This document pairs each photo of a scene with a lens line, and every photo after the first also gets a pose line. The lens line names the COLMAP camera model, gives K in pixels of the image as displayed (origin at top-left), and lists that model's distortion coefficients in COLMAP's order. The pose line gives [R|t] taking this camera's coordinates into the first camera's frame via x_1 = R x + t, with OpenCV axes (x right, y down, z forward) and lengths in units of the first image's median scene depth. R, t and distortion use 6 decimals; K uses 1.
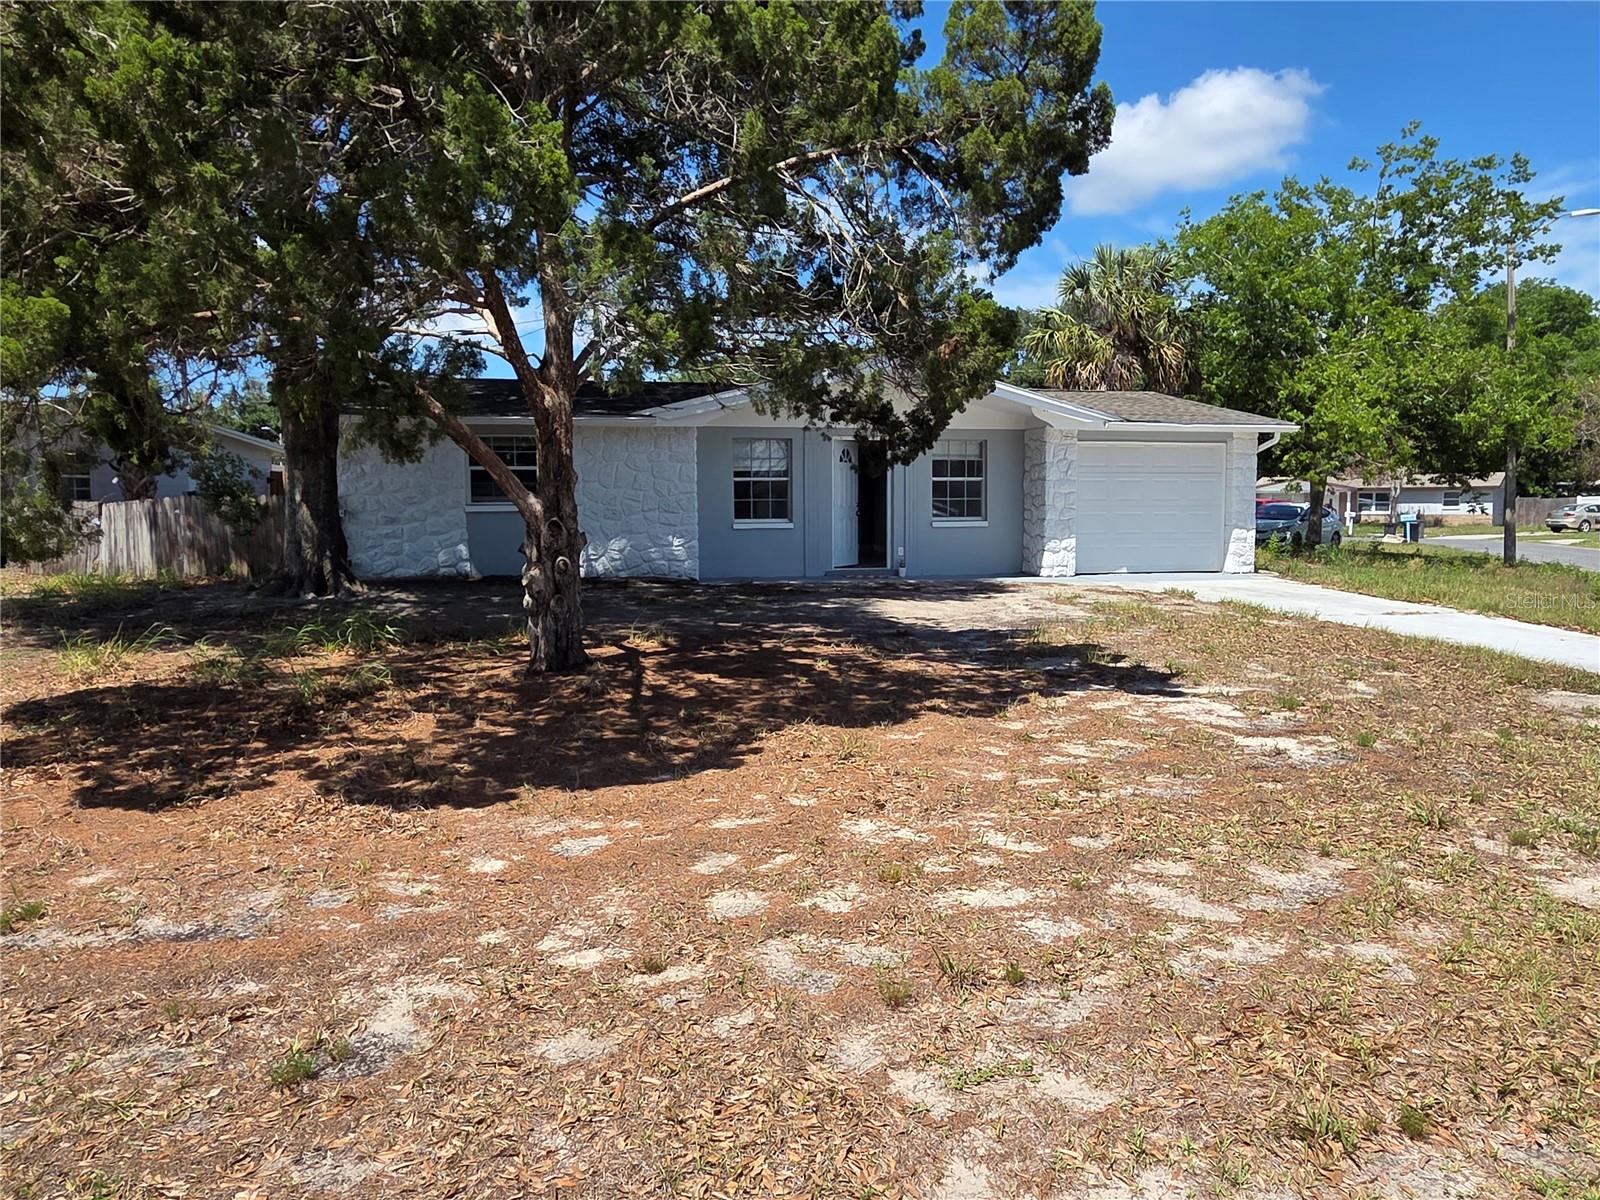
lens RADIAL K [[1034.5, 0, 798.0], [0, 1034.5, 585.3], [0, 0, 1]] dist [-0.008598, 0.003289]
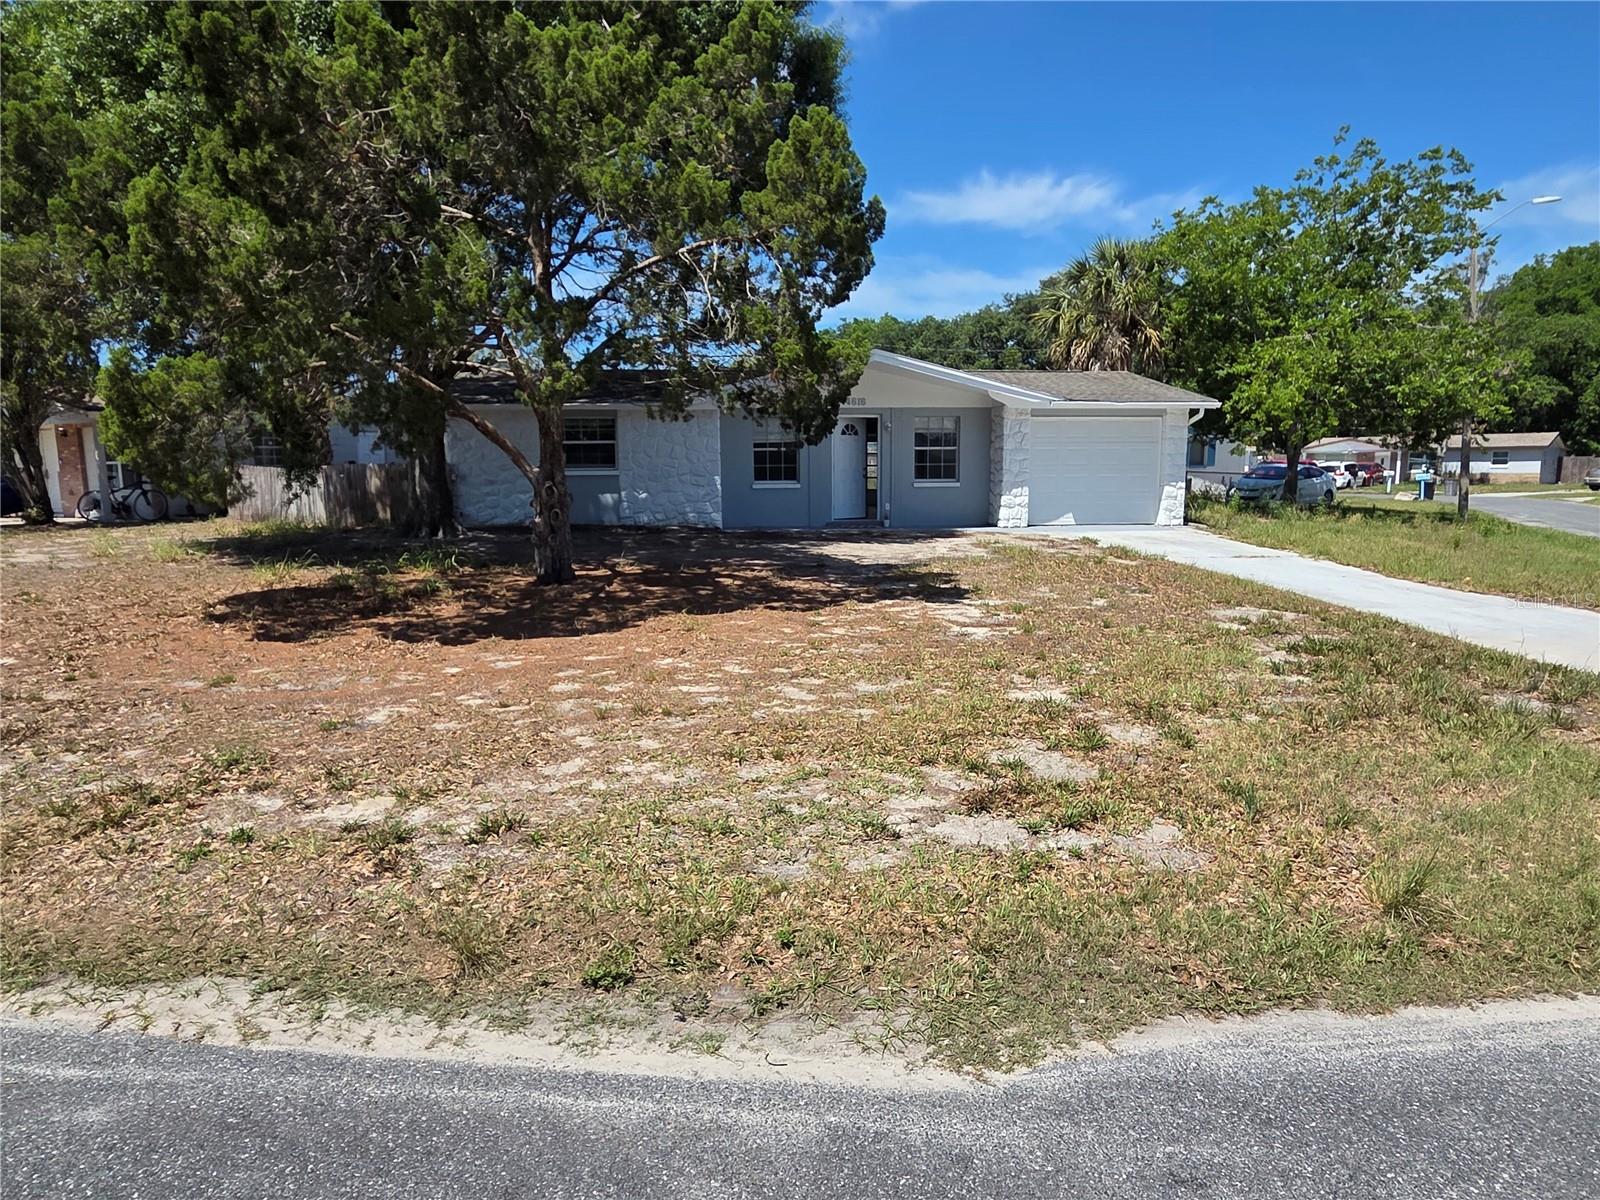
lens RADIAL K [[926.5, 0, 803.0], [0, 926.5, 607.3], [0, 0, 1]] dist [-0.003659, 0.001184]
pose [[0.994336, 0.013790, -0.105387, 0.134309], [-0.005778, 0.997094, 0.075962, 0.005140], [0.106128, -0.074923, 0.991526, -0.160285]]
